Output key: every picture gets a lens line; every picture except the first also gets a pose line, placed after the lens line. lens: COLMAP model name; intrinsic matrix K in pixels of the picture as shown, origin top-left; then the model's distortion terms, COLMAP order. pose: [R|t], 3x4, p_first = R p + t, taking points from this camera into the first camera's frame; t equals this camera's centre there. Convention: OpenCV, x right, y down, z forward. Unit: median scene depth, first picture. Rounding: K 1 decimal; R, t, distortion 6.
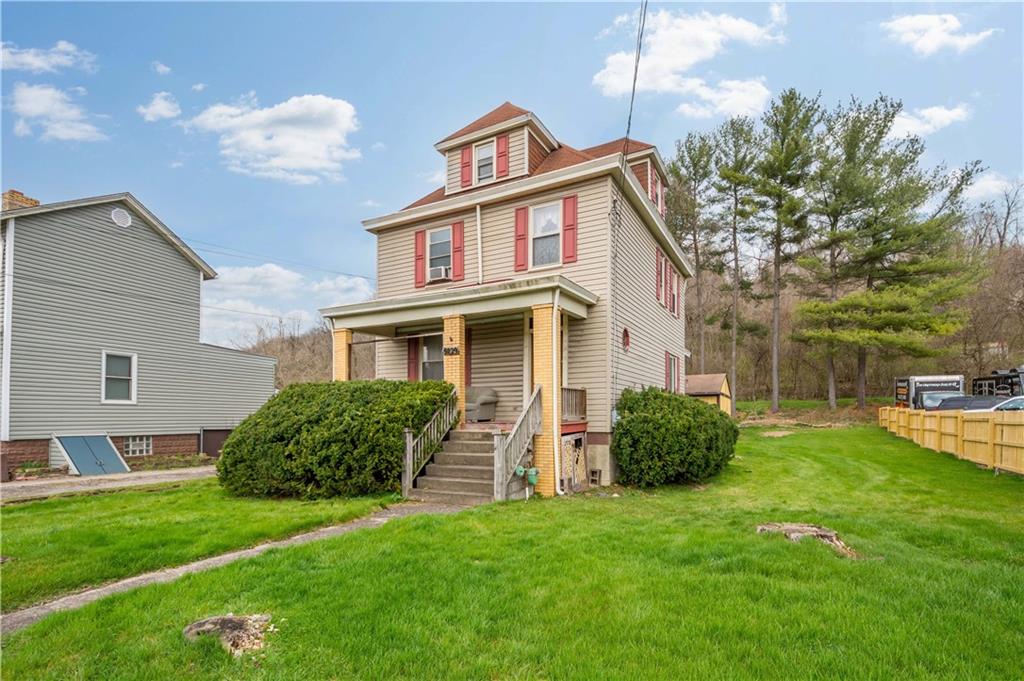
lens RADIAL K [[447.1, 0, 516.1], [0, 447.1, 347.9], [0, 0, 1]] dist [0.002186, -0.000574]
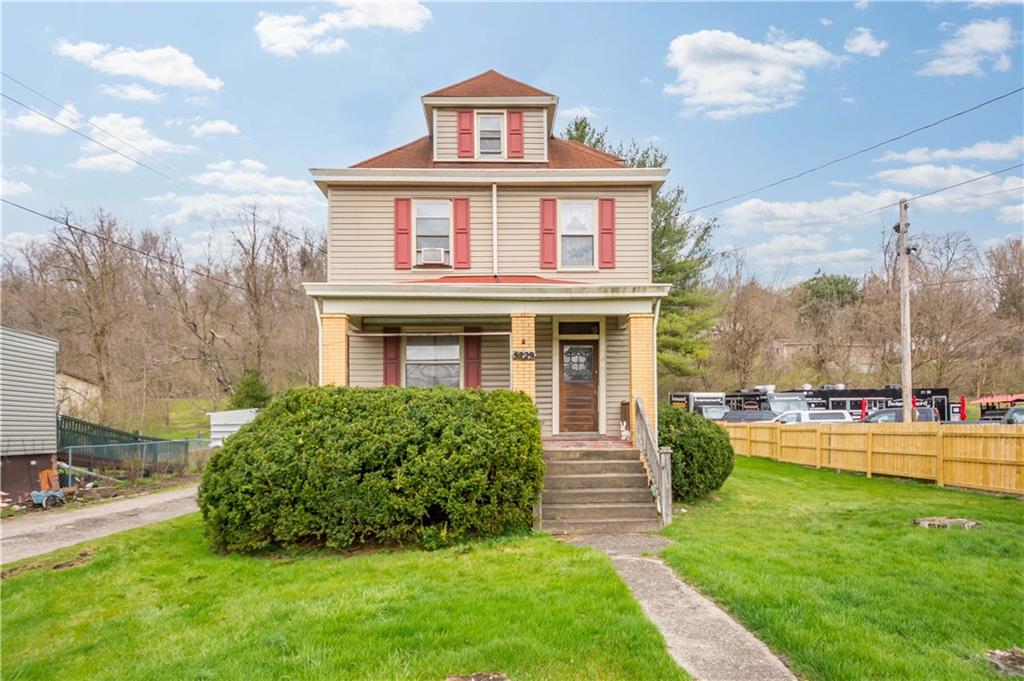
lens RADIAL K [[504.4, 0, 511.7], [0, 504.4, 344.7], [0, 0, 1]] dist [-0.002438, -0.000179]
pose [[0.889013, 0.068575, 0.452717, -0.473128], [-0.063464, 0.997633, -0.026489, 0.010442], [-0.453462, -0.005182, 0.891261, 0.123428]]
